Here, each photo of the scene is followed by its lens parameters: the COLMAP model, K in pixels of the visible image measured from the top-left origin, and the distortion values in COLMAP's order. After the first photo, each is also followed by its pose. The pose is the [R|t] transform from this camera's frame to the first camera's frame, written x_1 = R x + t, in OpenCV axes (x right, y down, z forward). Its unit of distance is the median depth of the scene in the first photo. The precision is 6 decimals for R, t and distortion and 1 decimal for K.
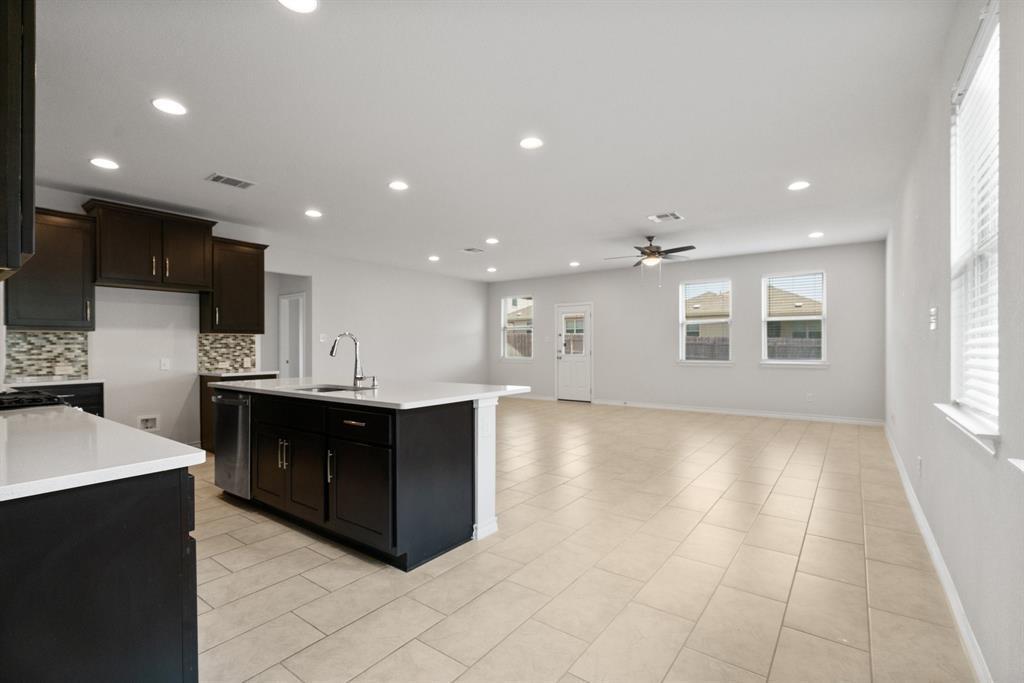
lens RADIAL K [[463.8, 0, 513.5], [0, 463.8, 343.5], [0, 0, 1]] dist [-0.010277, 0.003265]
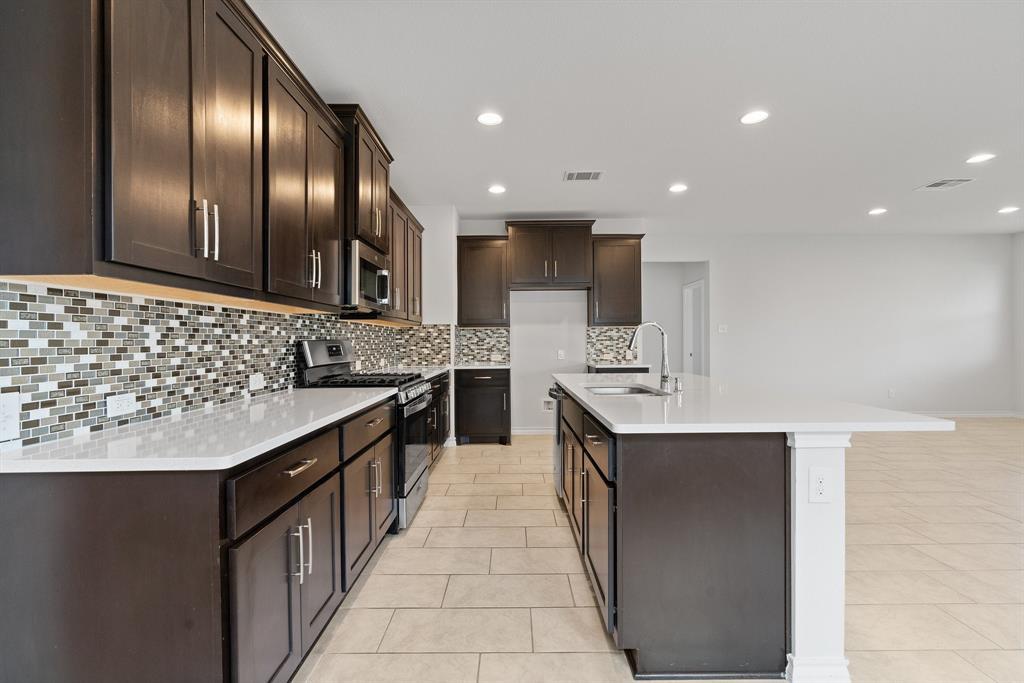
lens RADIAL K [[463.8, 0, 511.4], [0, 463.8, 340.1], [0, 0, 1]] dist [-0.010277, 0.003265]
pose [[0.593668, -0.002014, -0.804708, 0.095857], [0.009707, 0.999942, 0.004658, 0.002534], [0.804652, -0.010577, 0.593653, 0.230665]]
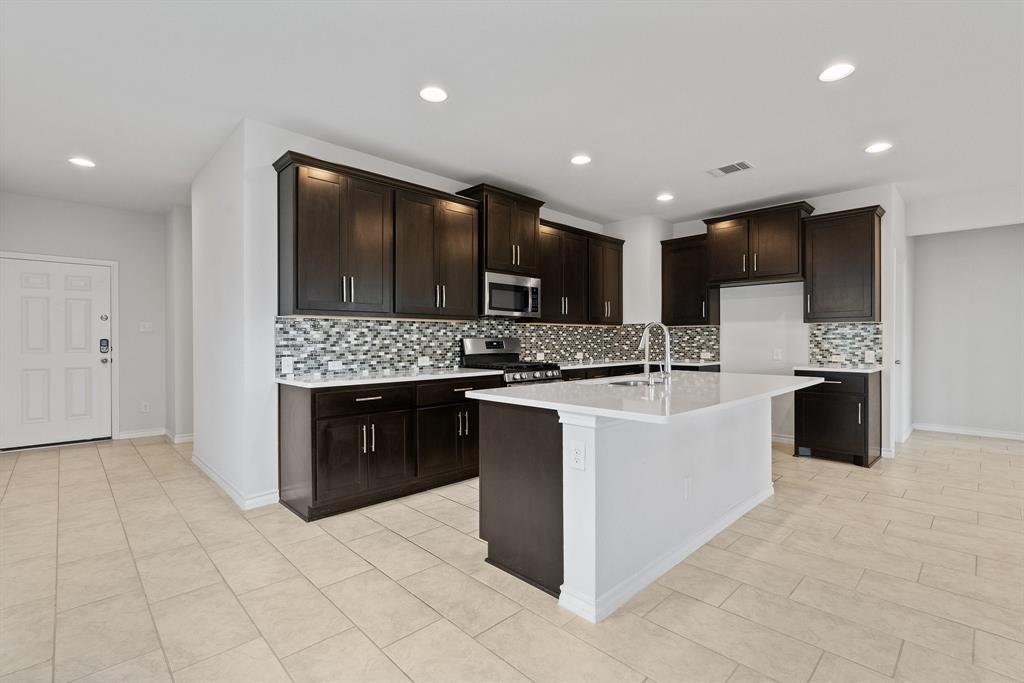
lens RADIAL K [[463.8, 0, 512.2], [0, 463.8, 341.4], [0, 0, 1]] dist [-0.010277, 0.003265]
pose [[-0.155767, 0.008388, -0.987758, 0.370674], [0.007901, 0.999943, 0.007246, 0.003663], [0.987762, -0.006676, -0.155824, 0.596672]]
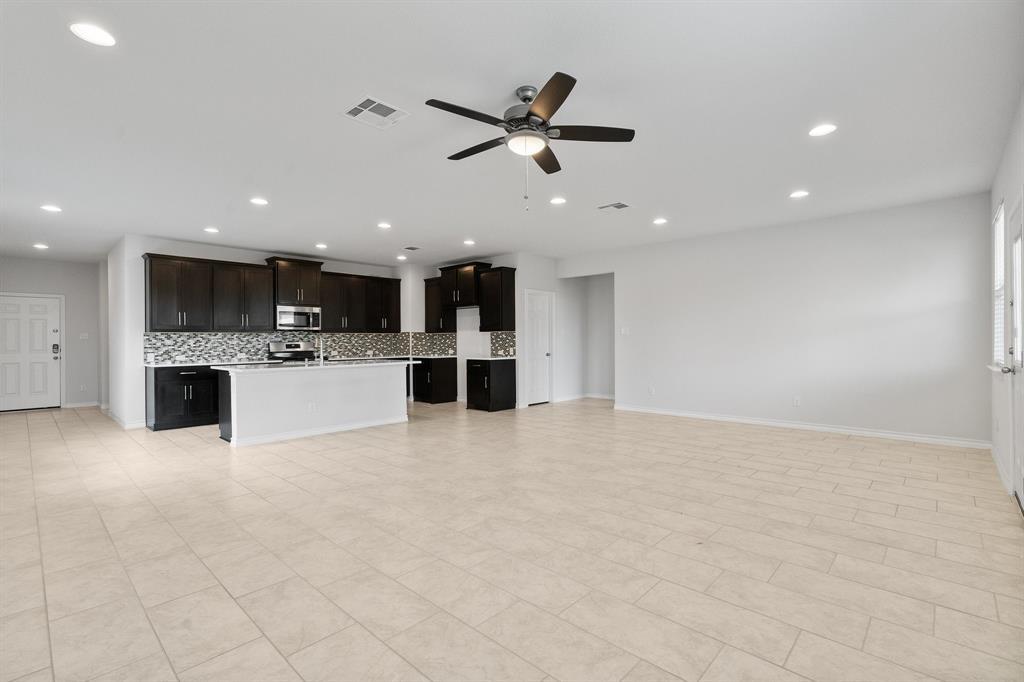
lens RADIAL K [[463.8, 0, 512.3], [0, 463.8, 340.0], [0, 0, 1]] dist [-0.010277, 0.003265]
pose [[-0.107634, 0.004949, -0.994178, 0.969824], [0.014757, 0.999885, 0.003380, 0.001381], [0.994081, -0.014308, -0.107694, 1.354066]]
